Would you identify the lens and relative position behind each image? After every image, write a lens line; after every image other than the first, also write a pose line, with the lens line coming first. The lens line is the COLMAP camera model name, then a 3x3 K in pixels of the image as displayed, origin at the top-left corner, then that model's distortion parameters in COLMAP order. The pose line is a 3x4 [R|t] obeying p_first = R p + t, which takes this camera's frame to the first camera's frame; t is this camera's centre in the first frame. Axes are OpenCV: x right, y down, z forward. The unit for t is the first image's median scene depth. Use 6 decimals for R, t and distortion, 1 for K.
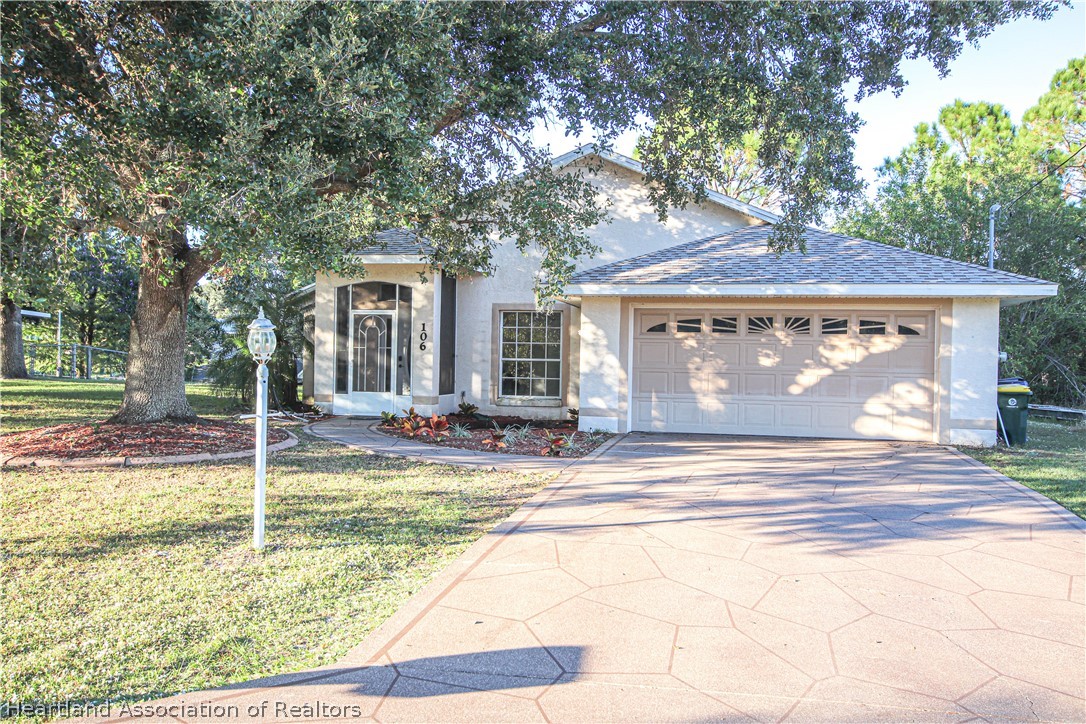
lens RADIAL K [[1013.8, 0, 543.0], [0, 1013.8, 362.0], [0, 0, 1]] dist [0.010187, 0.003112]
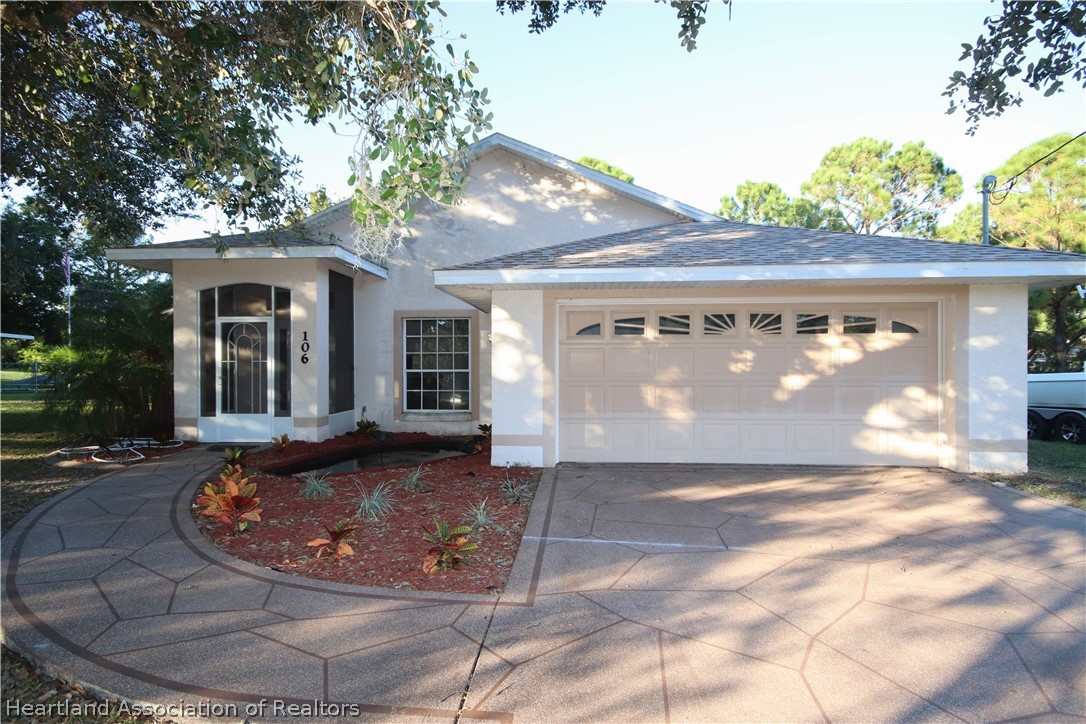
lens RADIAL K [[569.2, 0, 538.5], [0, 569.2, 365.0], [0, 0, 1]] dist [0.014955, 0.000918]
pose [[0.991844, -0.020039, 0.125870, 0.017267], [0.019992, 0.999799, 0.001634, -0.007845], [-0.125878, 0.000896, 0.992045, 0.568232]]
